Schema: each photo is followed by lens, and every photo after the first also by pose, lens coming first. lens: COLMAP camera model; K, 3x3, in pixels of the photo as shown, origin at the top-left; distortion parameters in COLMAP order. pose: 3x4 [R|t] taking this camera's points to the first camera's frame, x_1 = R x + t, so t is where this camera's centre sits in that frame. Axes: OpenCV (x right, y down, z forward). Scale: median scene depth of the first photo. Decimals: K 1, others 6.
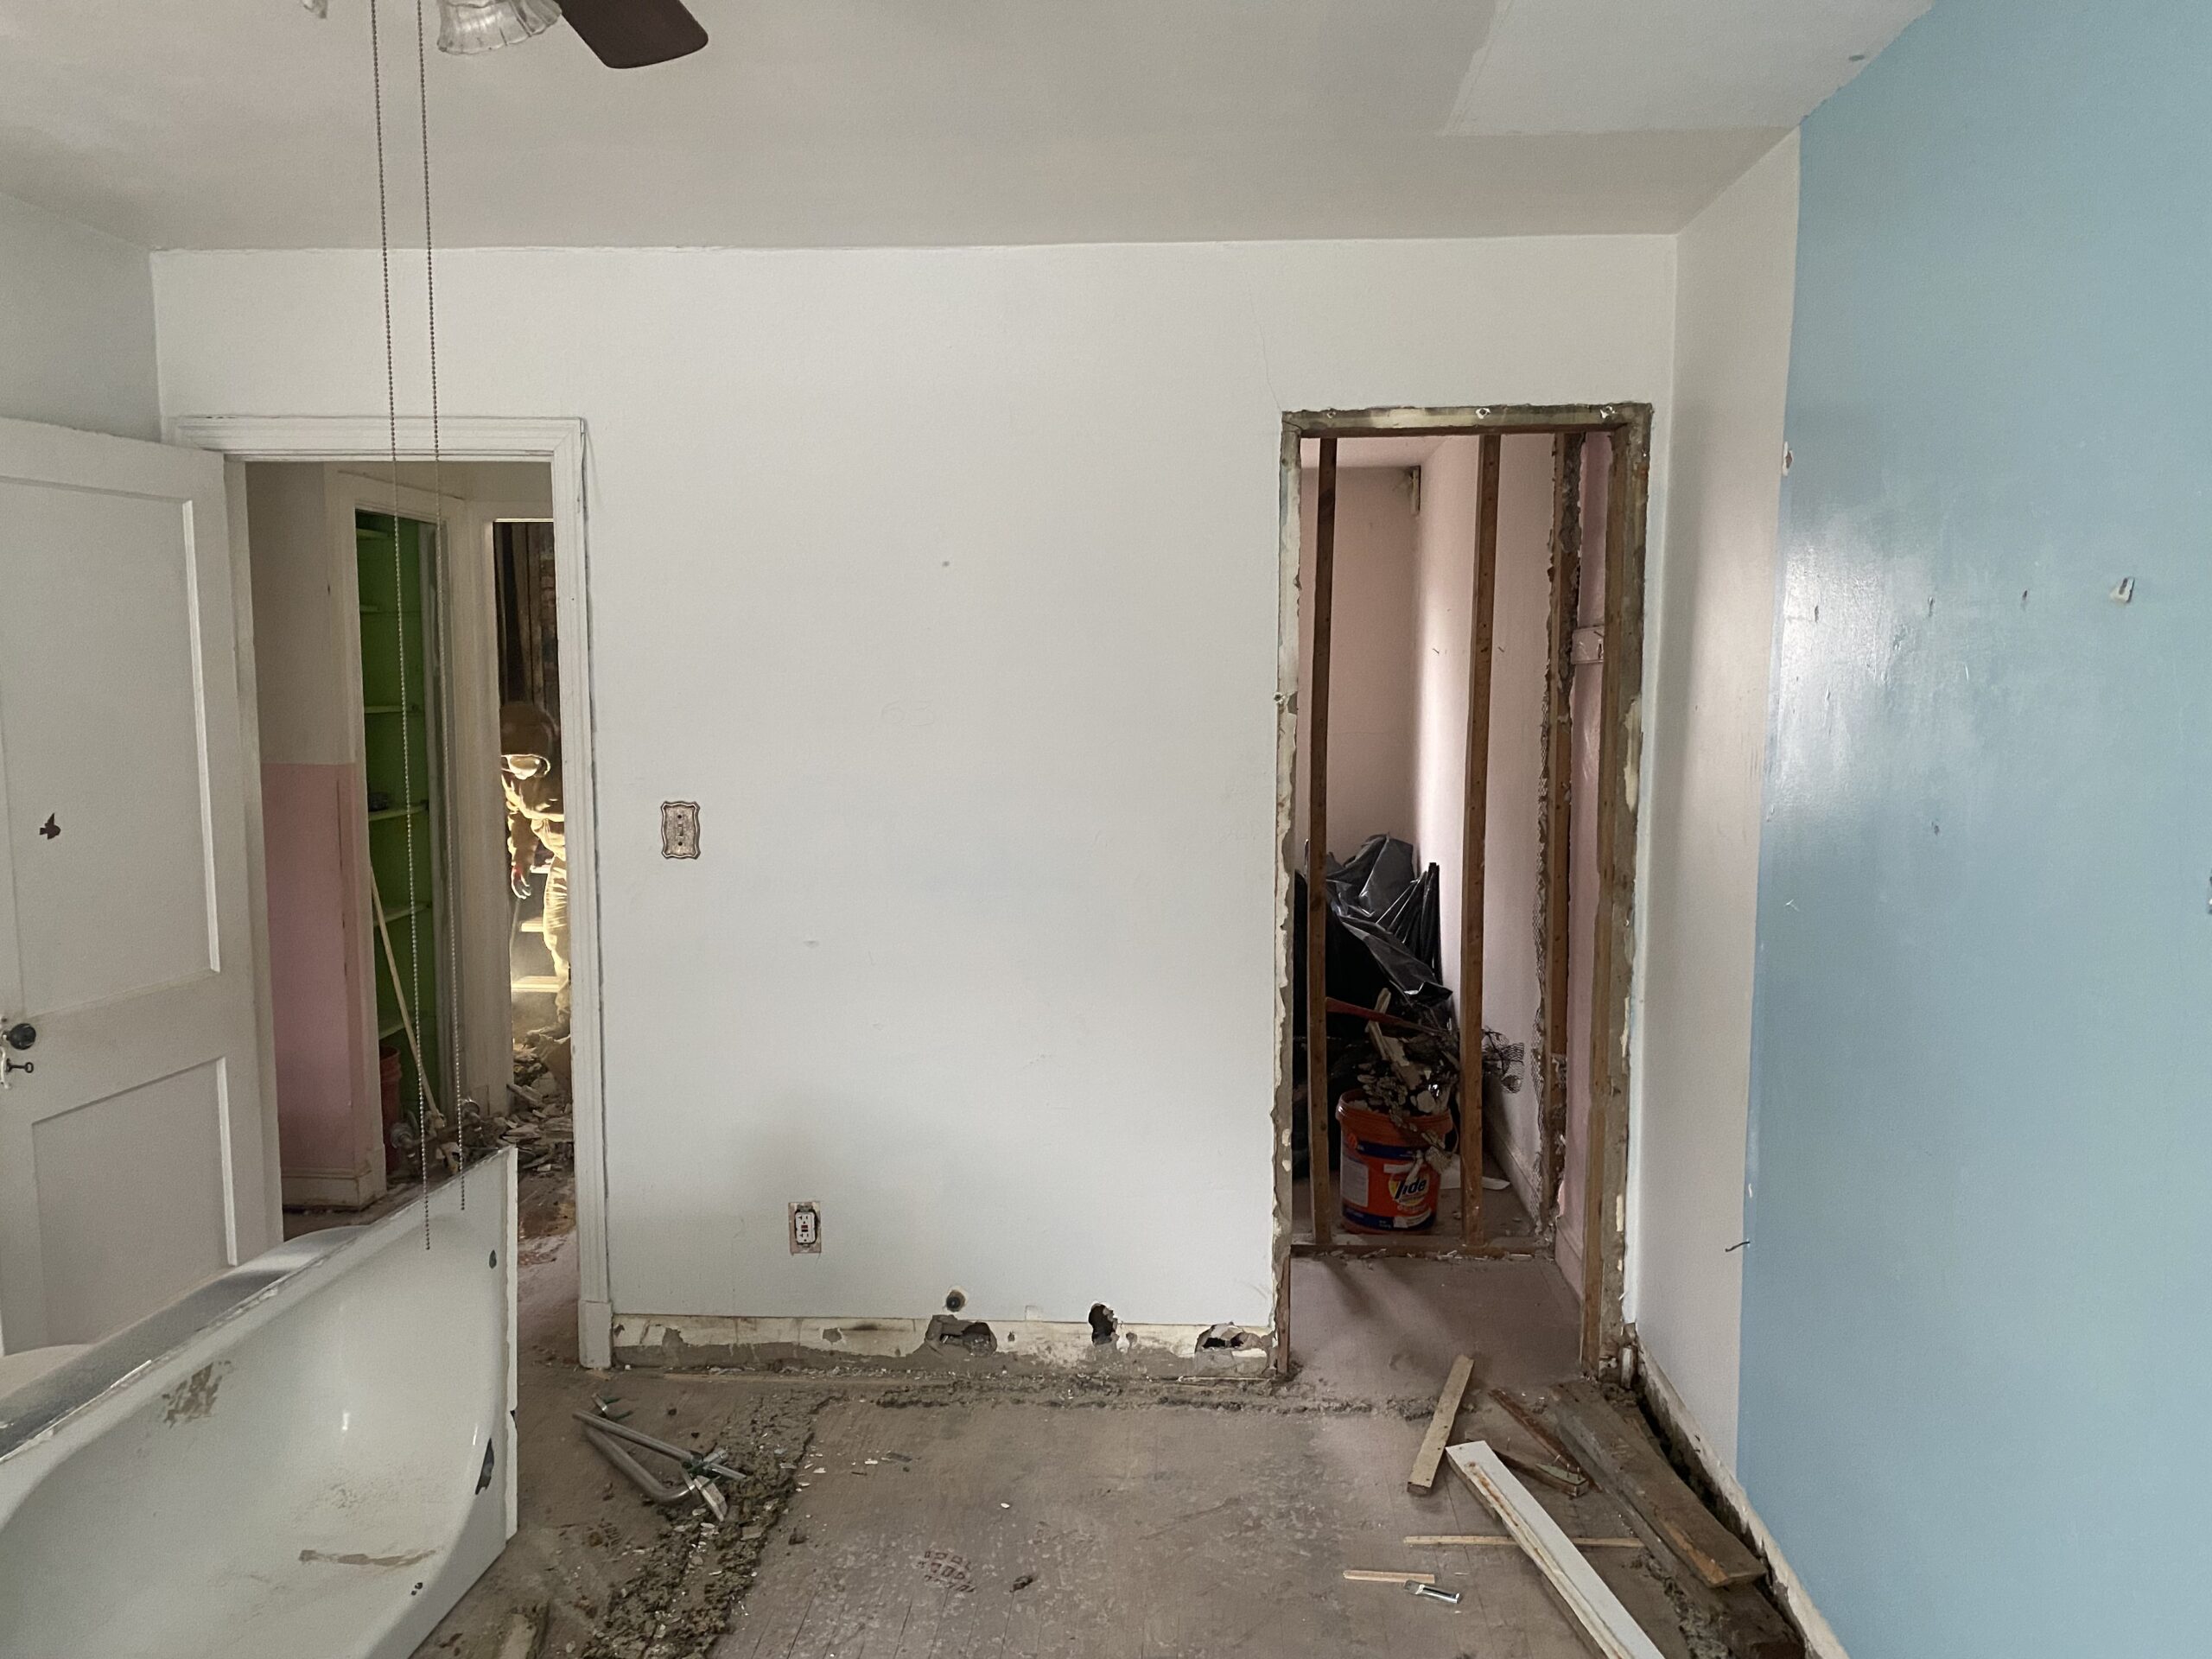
lens RADIAL K [[1675.5, 0, 1108.9], [0, 1675.5, 839.4], [0, 0, 1]] dist [0.082516, -0.065779]
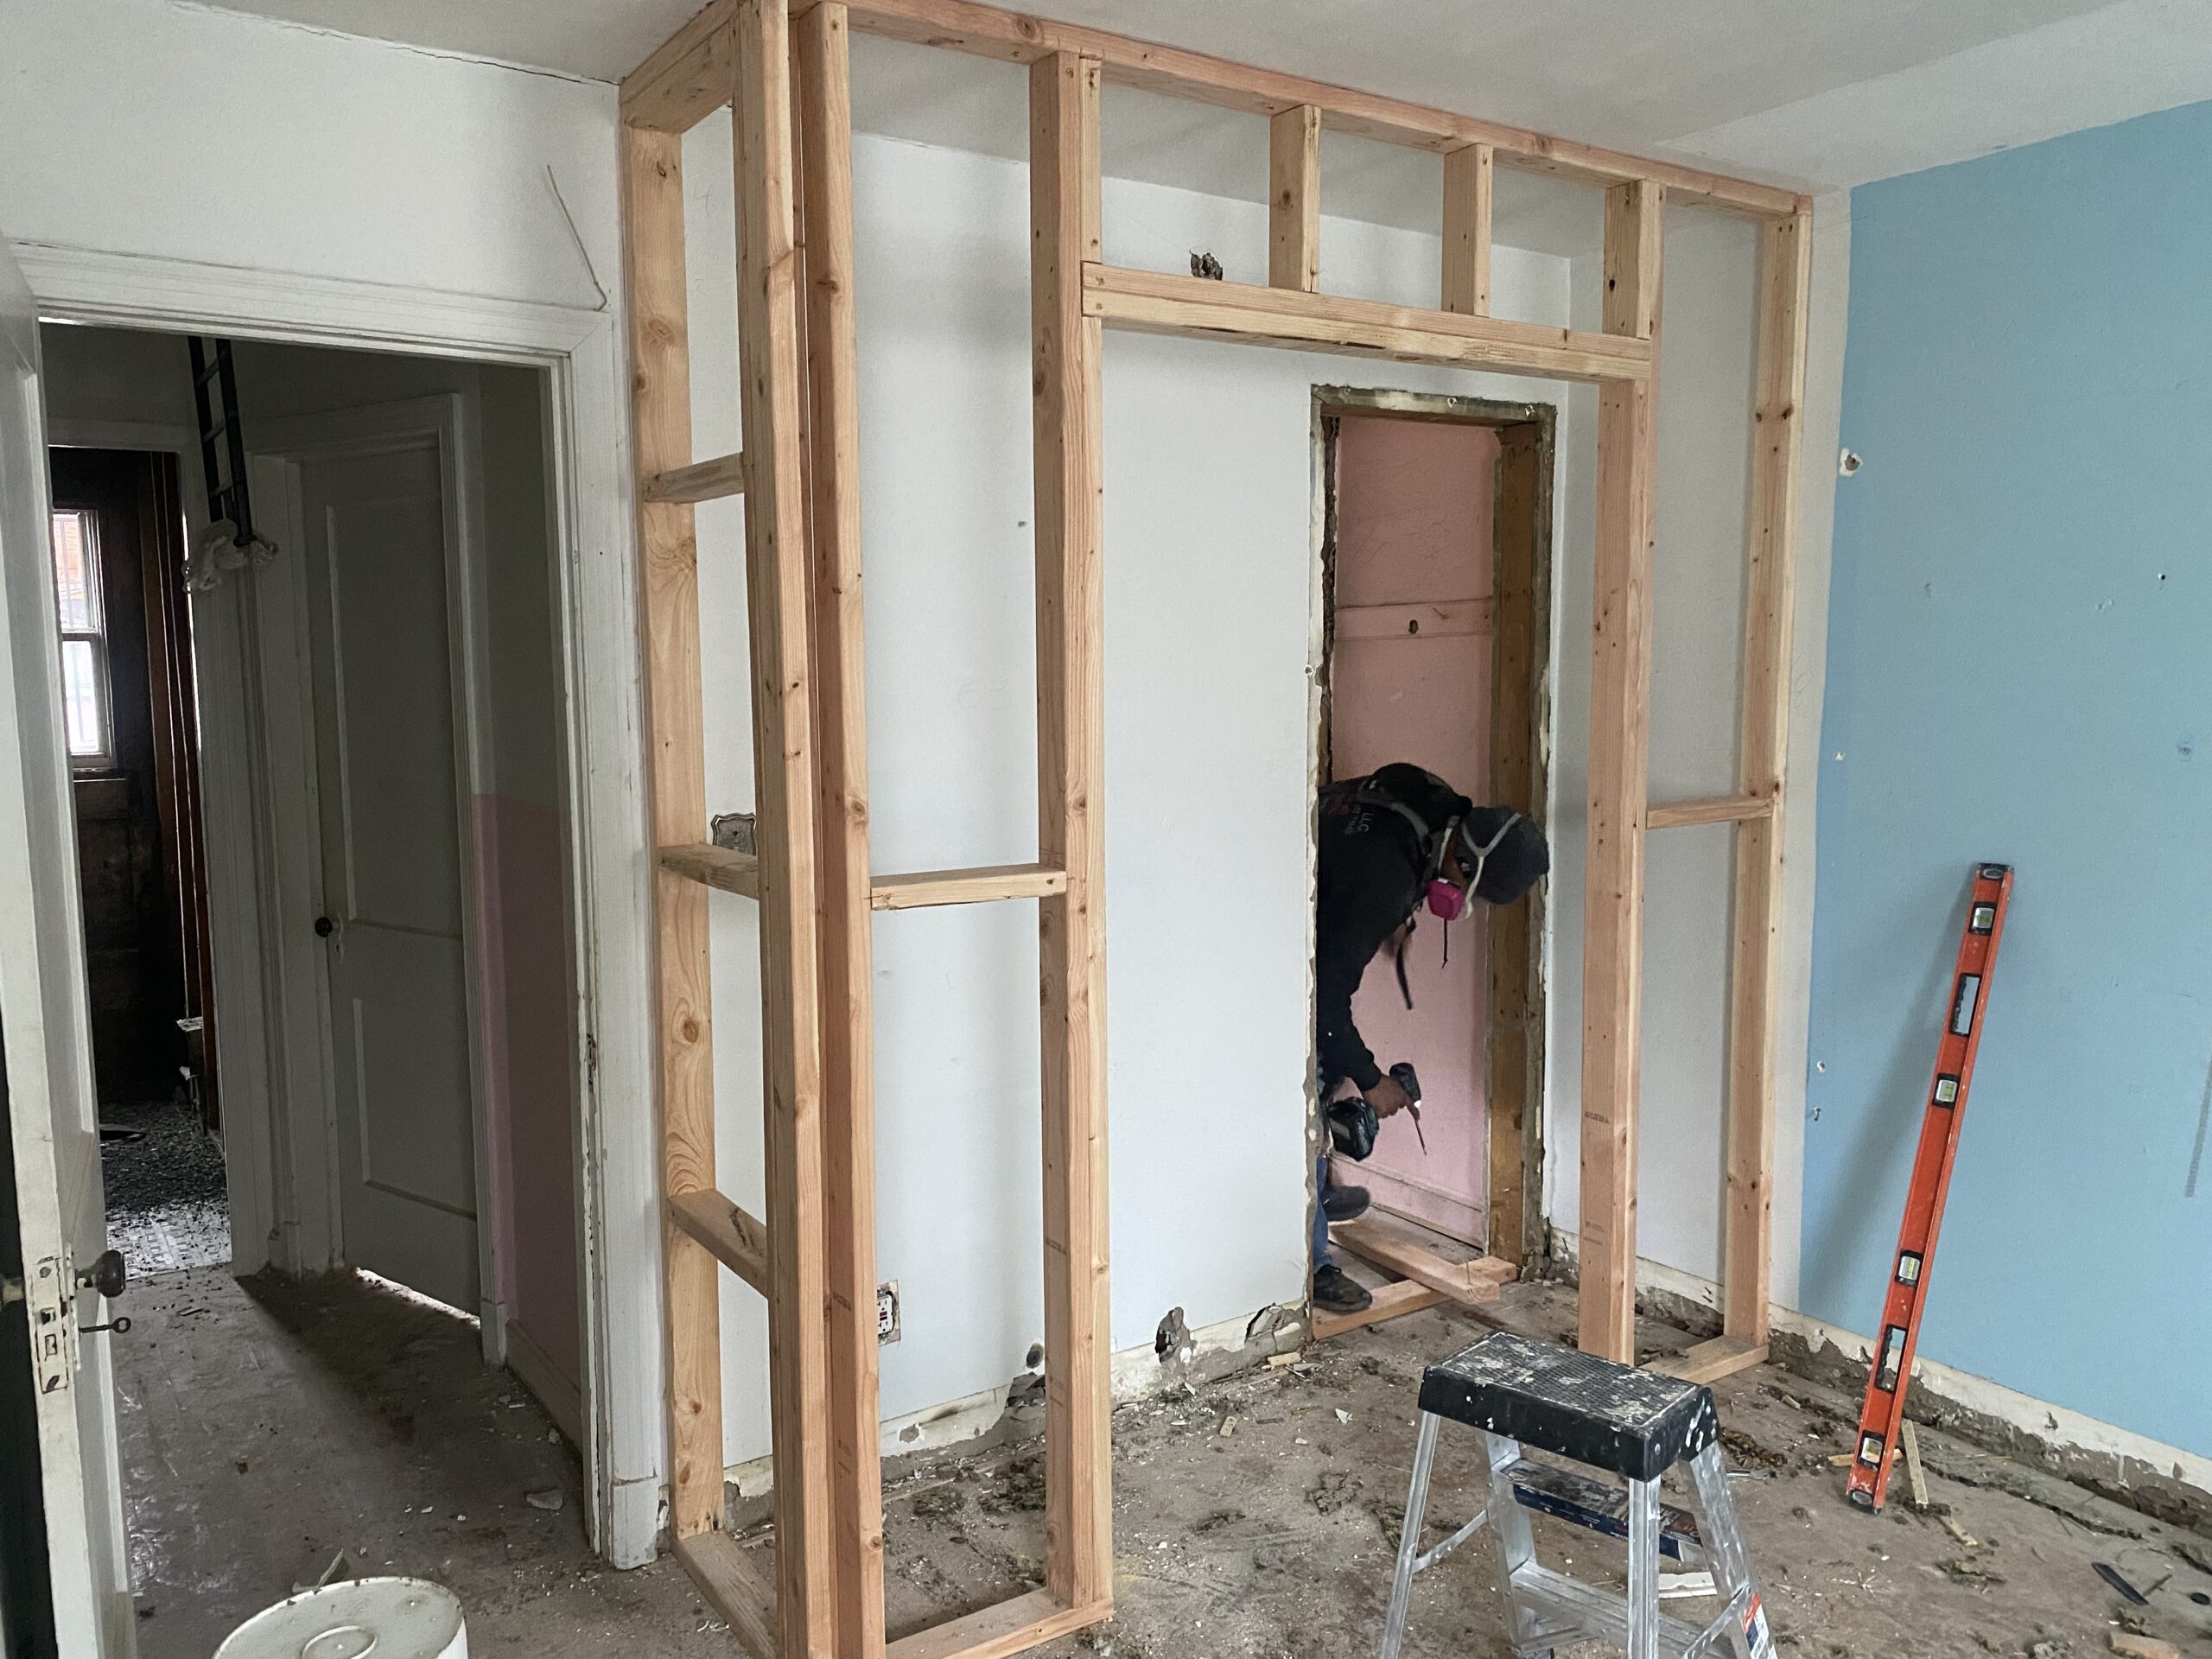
lens RADIAL K [[1675.5, 0, 1108.9], [0, 1675.5, 839.4], [0, 0, 1]] dist [0.082516, -0.065779]
pose [[0.795012, -0.075507, 0.601876, -0.593357], [0.072299, 0.996945, 0.029571, -0.021764], [-0.602270, 0.020005, 0.798042, 0.268626]]
